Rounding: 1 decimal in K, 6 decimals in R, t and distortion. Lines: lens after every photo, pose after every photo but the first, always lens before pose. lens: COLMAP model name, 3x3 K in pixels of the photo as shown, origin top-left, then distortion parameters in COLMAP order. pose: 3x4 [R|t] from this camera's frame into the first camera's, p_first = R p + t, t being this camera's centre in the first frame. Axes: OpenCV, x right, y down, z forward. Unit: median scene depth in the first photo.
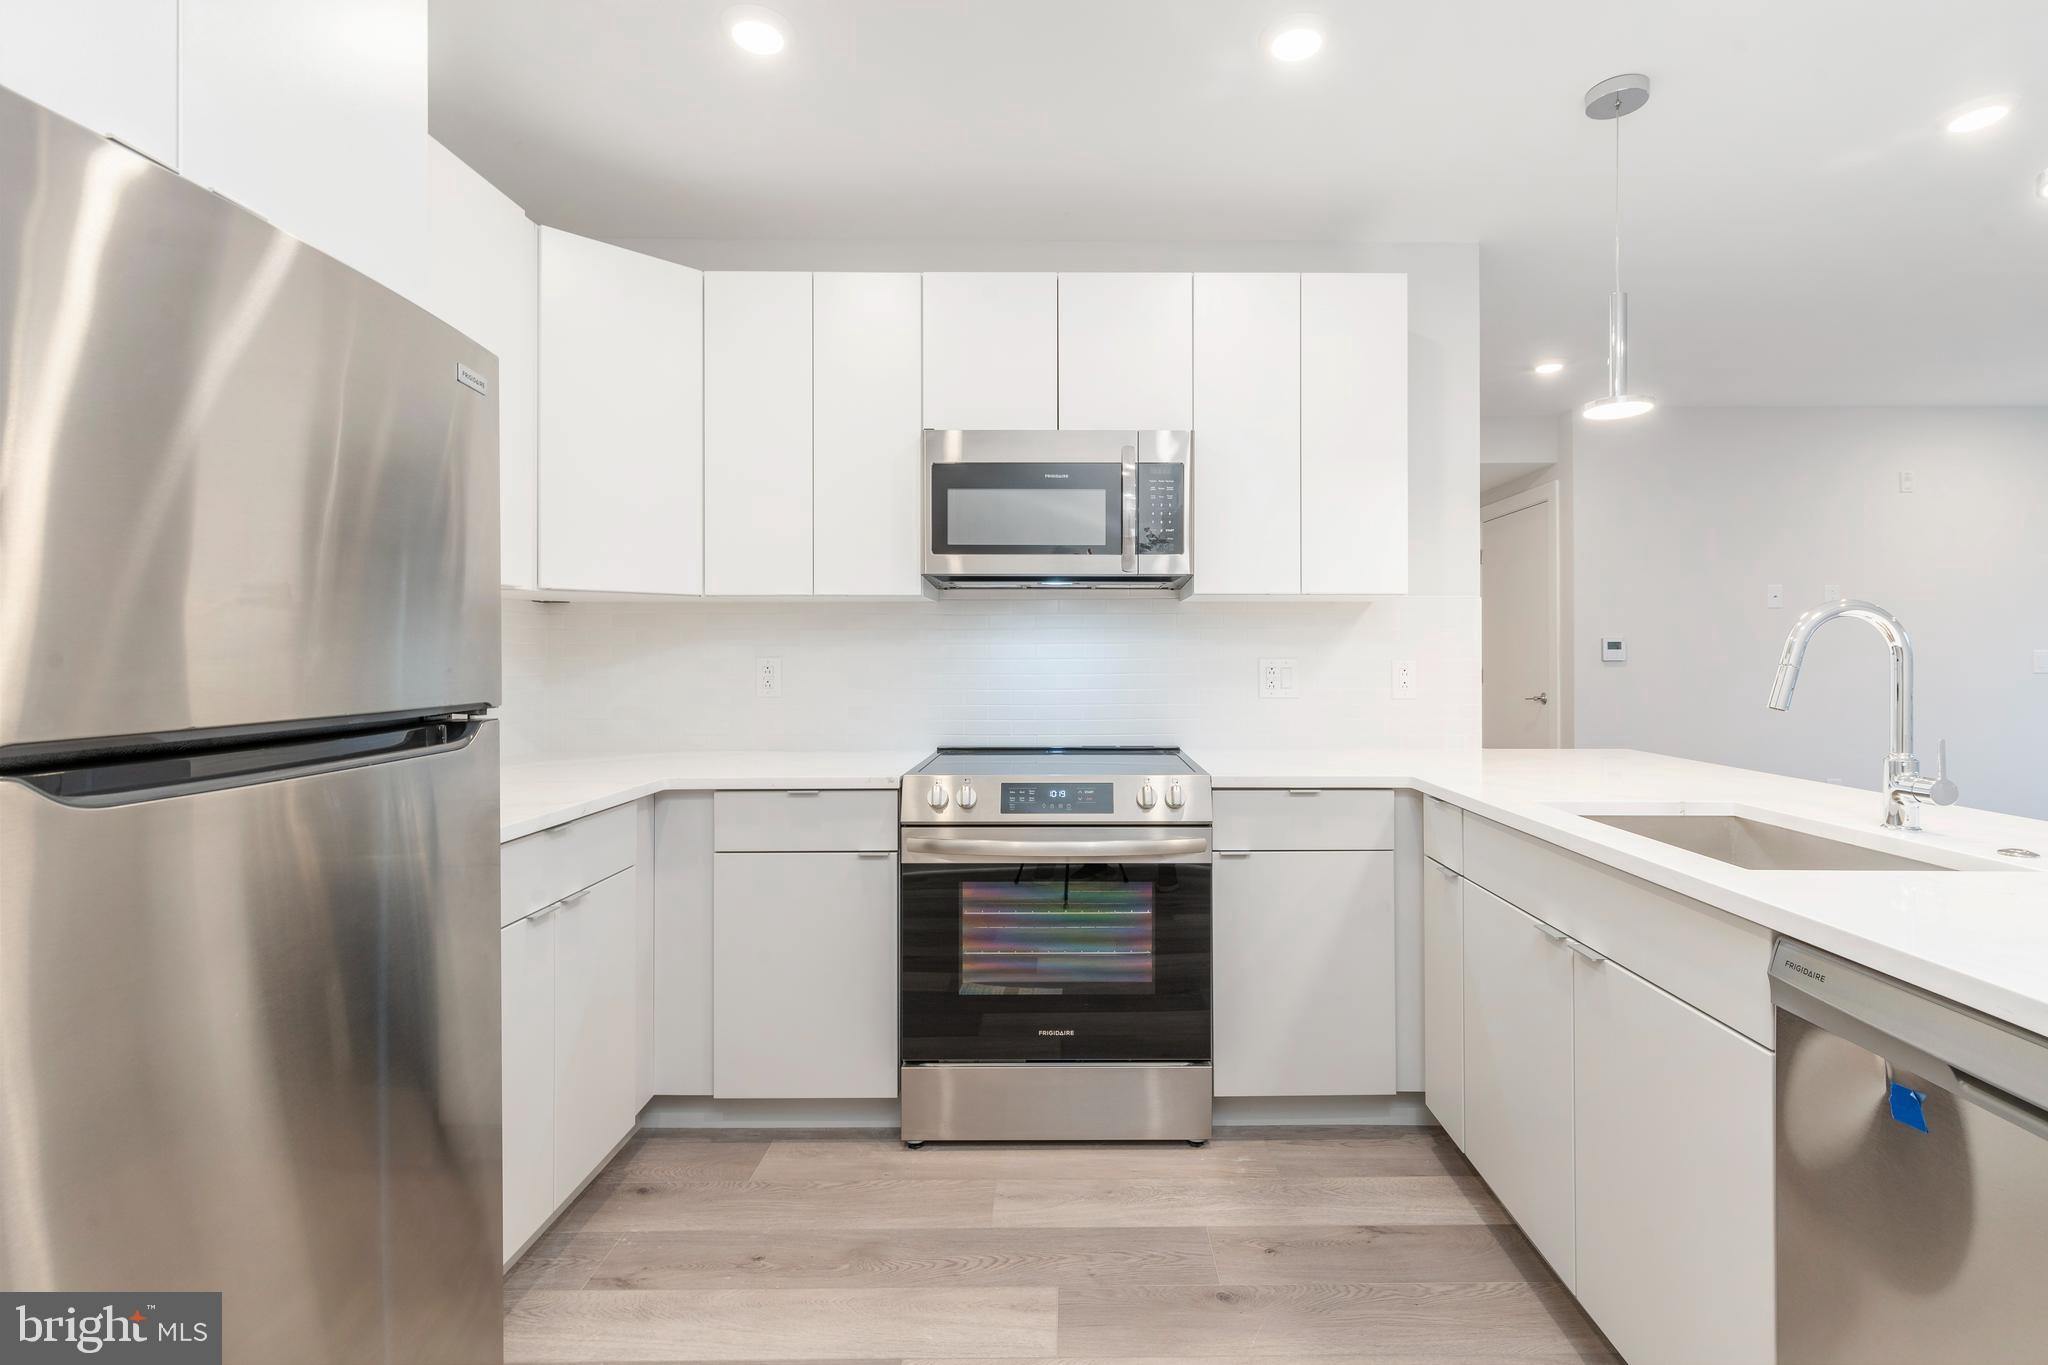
lens RADIAL K [[931.6, 0, 1070.0], [0, 931.6, 647.4], [0, 0, 1]] dist [0.017226, 0.000028]
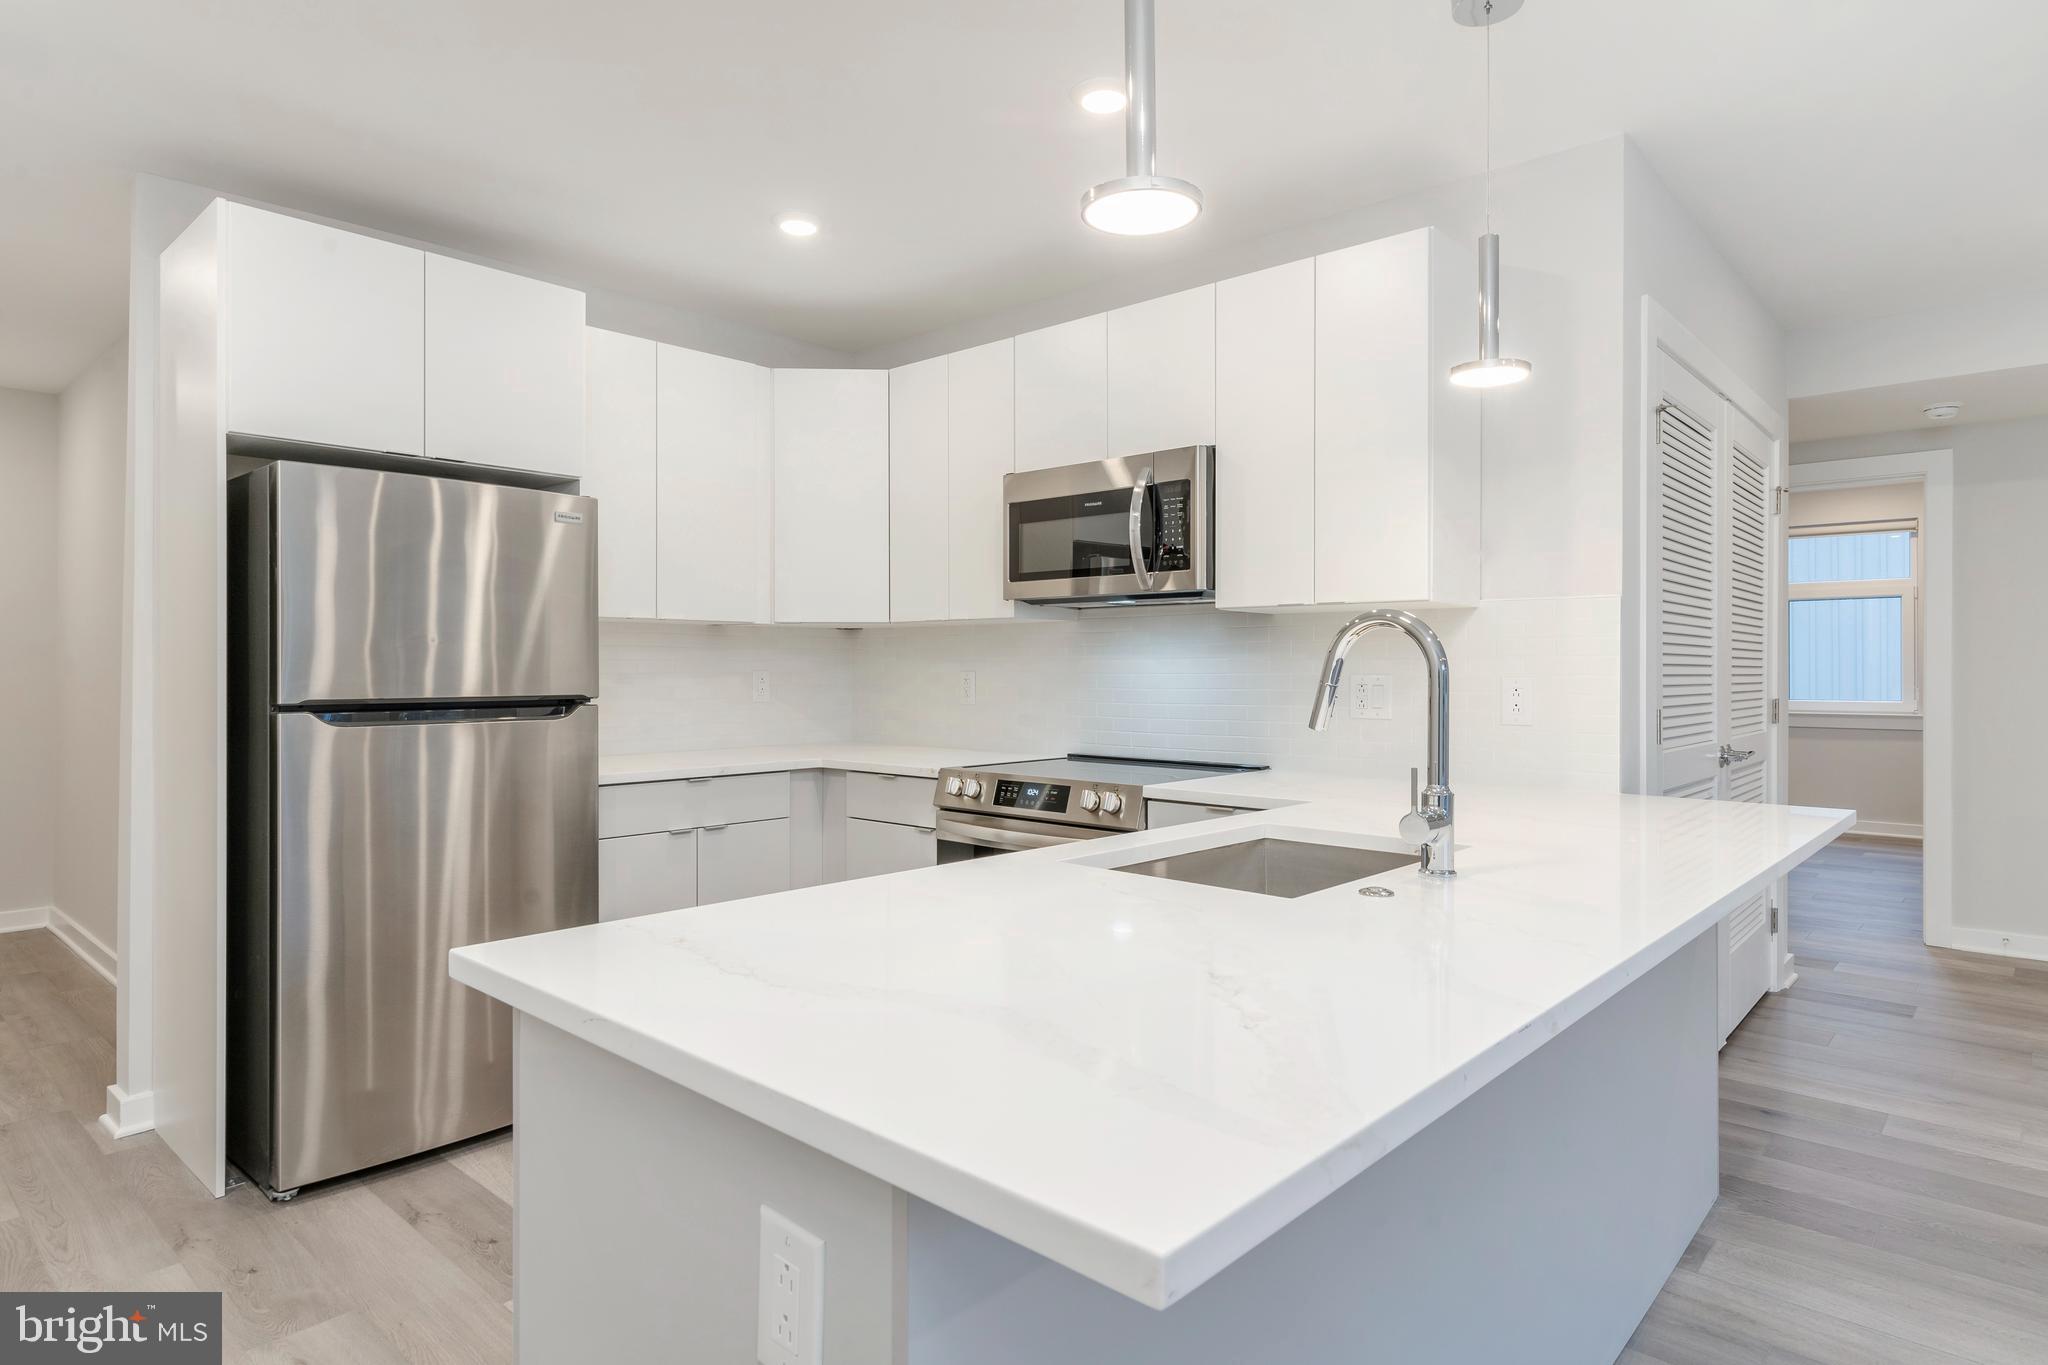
lens RADIAL K [[1142.2, 0, 1025.6], [0, 1142.2, 654.3], [0, 0, 1]] dist [0.006071, 0.000282]
pose [[0.743316, -0.007686, -0.668896, 0.809317], [0.001483, 0.999950, -0.009841, 0.003234], [0.668939, 0.006323, 0.743290, -0.034139]]
